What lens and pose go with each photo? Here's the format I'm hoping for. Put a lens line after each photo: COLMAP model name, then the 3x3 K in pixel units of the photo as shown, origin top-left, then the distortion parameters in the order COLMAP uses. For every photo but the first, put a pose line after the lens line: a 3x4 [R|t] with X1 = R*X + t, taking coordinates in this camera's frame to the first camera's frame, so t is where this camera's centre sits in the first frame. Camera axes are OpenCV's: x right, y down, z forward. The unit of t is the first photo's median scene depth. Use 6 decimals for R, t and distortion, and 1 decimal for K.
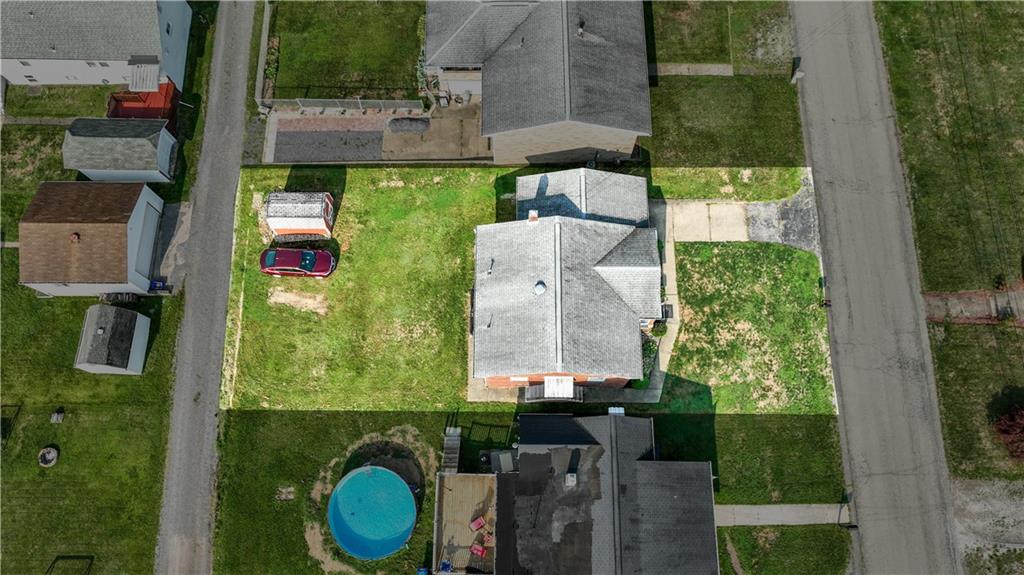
lens RADIAL K [[706.0, 0, 512.0], [0, 706.0, 287.6], [0, 0, 1]] dist [0.019744, -0.002445]
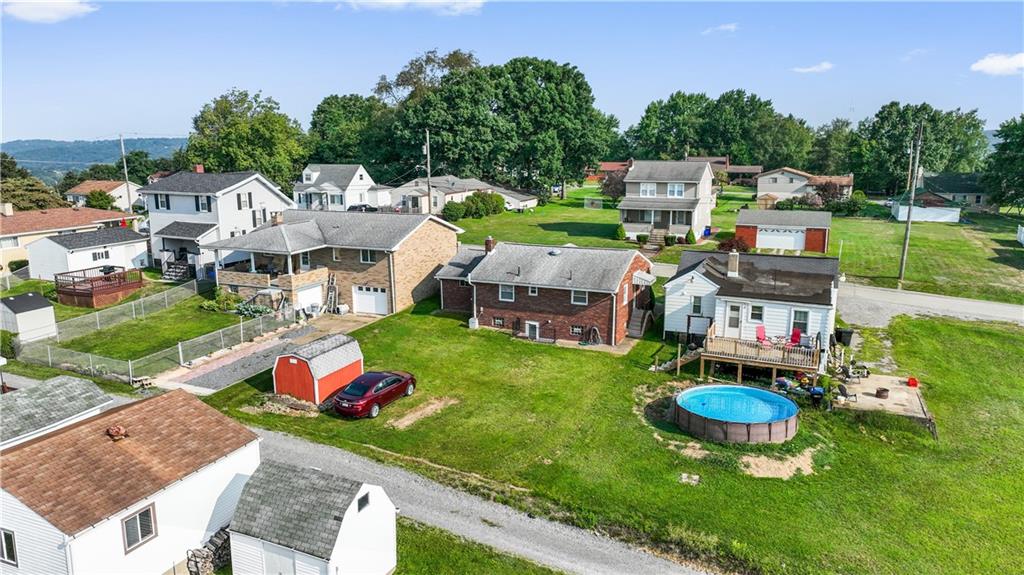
lens RADIAL K [[706.0, 0, 510.8], [0, 706.0, 286.2], [0, 0, 1]] dist [0.019744, -0.002445]
pose [[0.394835, -0.187664, 0.899382, -0.922622], [0.876127, 0.371620, -0.307084, 0.278137], [-0.276600, 0.909220, 0.311147, 0.678985]]
